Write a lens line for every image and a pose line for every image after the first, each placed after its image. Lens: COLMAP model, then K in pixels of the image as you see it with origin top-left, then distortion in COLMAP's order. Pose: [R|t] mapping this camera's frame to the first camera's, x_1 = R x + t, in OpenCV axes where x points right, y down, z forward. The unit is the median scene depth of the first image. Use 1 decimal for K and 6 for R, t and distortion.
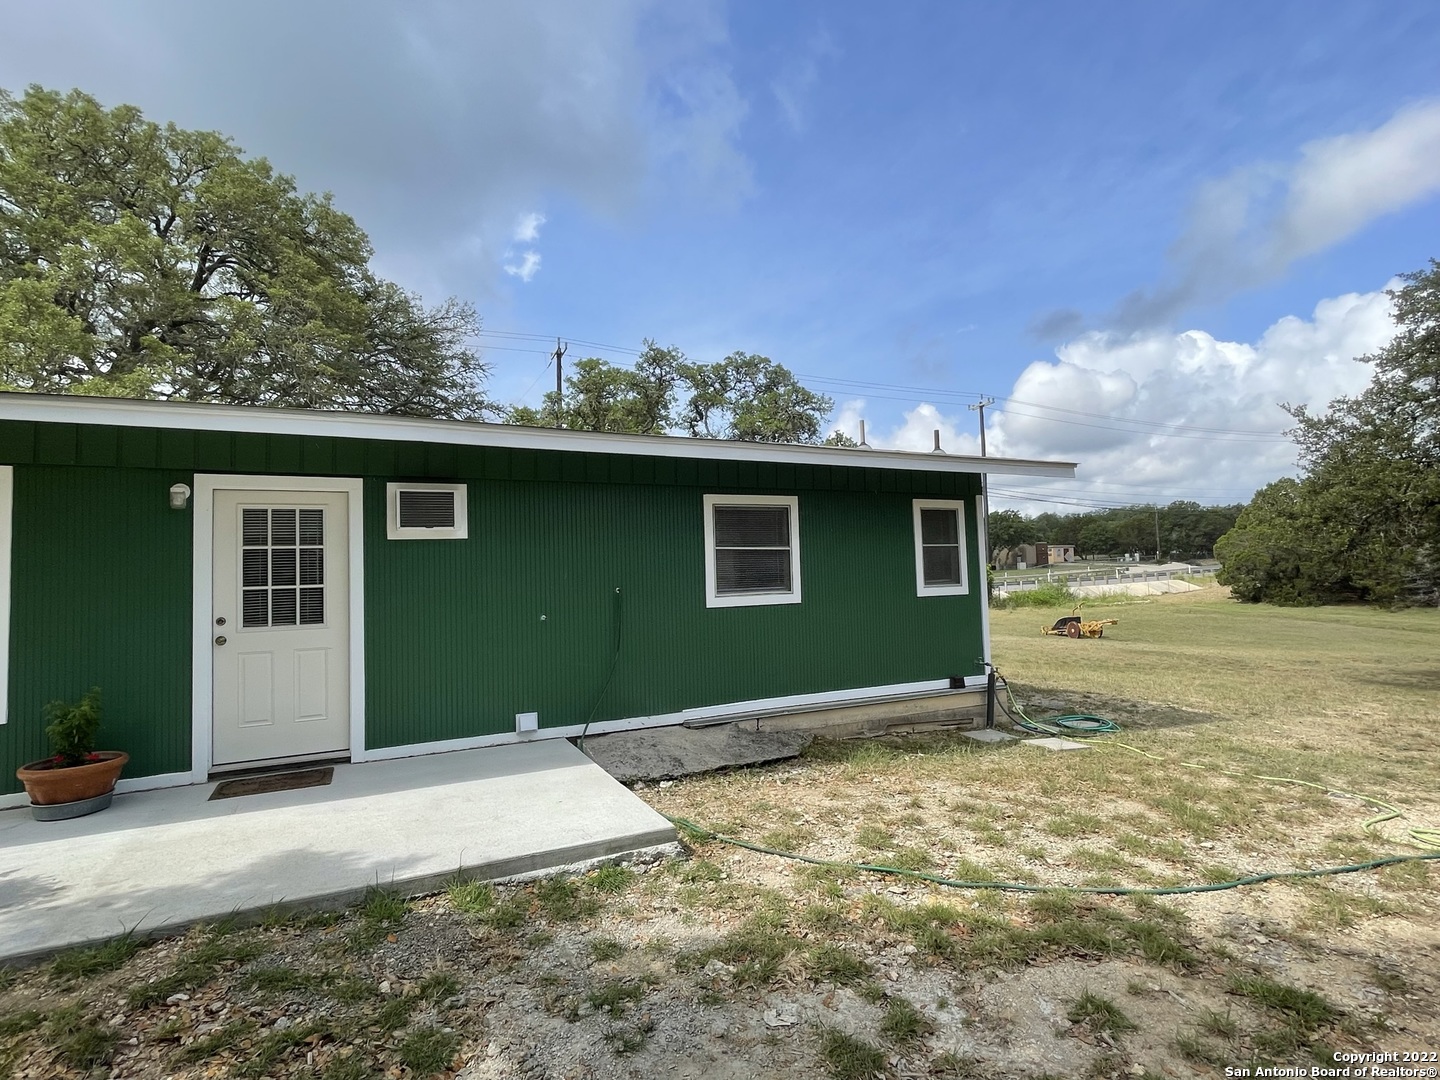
lens RADIAL K [[722.4, 0, 720.8], [0, 722.4, 539.1], [0, 0, 1]] dist [0.000114, 0.000164]
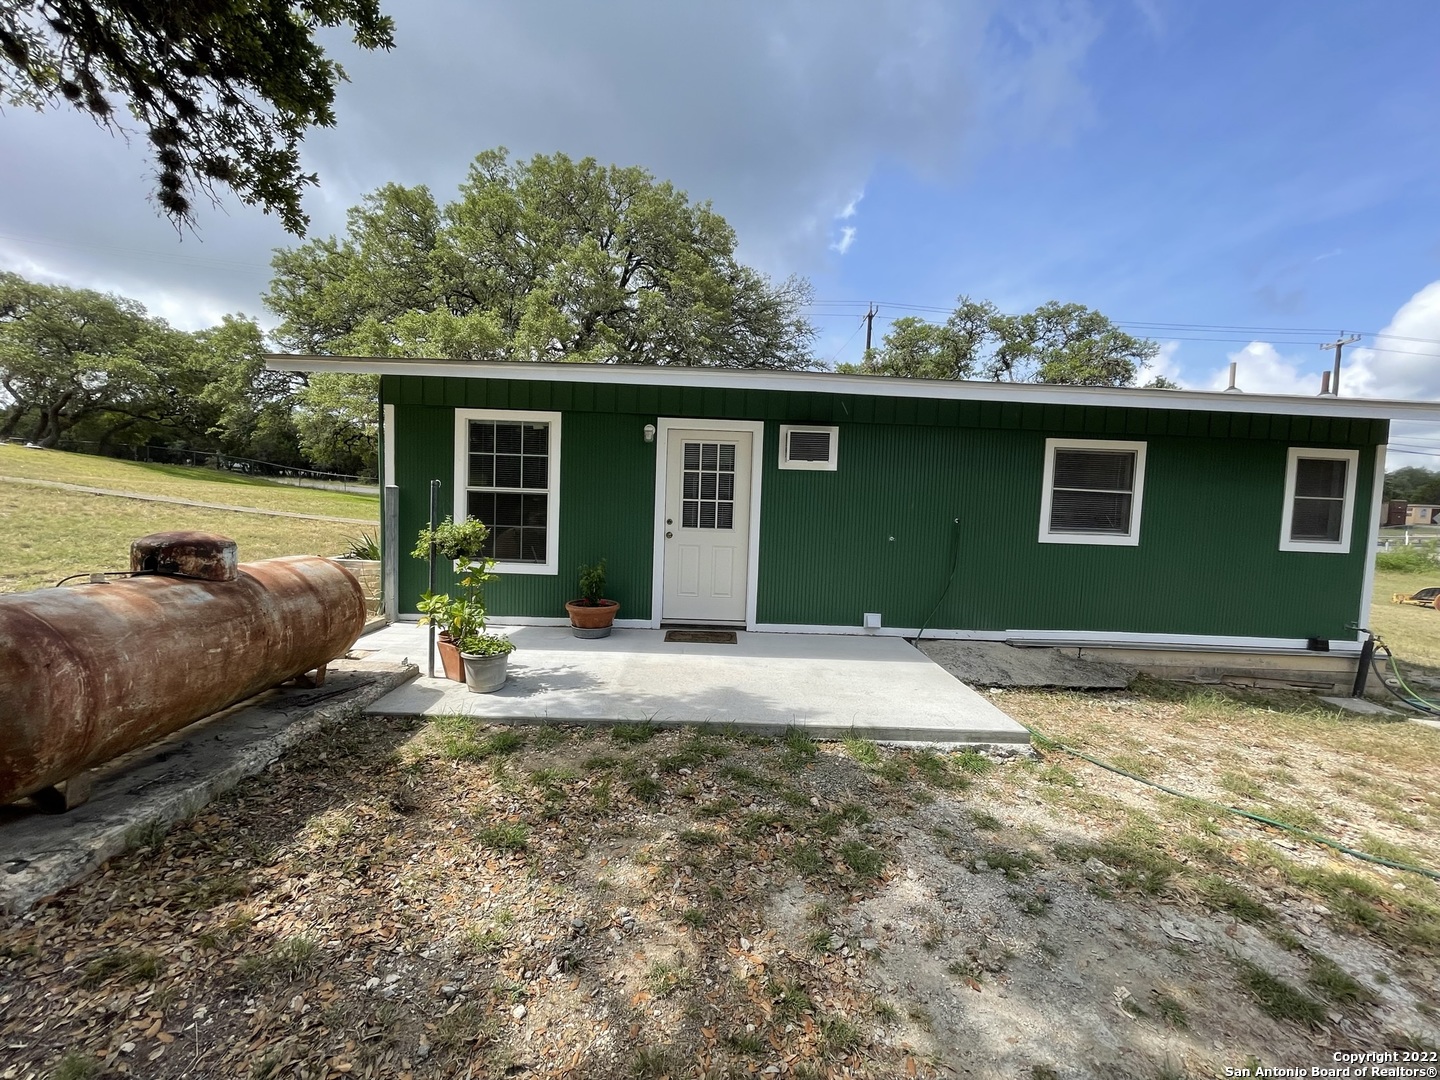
lens RADIAL K [[583.6, 0, 720.6], [0, 583.6, 540.4], [0, 0, 1]] dist [-0.003201, 0.000622]
pose [[0.904330, 0.090075, -0.417221, -0.102819], [-0.041570, 0.991419, 0.123936, 0.002116], [0.424804, -0.094735, 0.900315, -0.008065]]
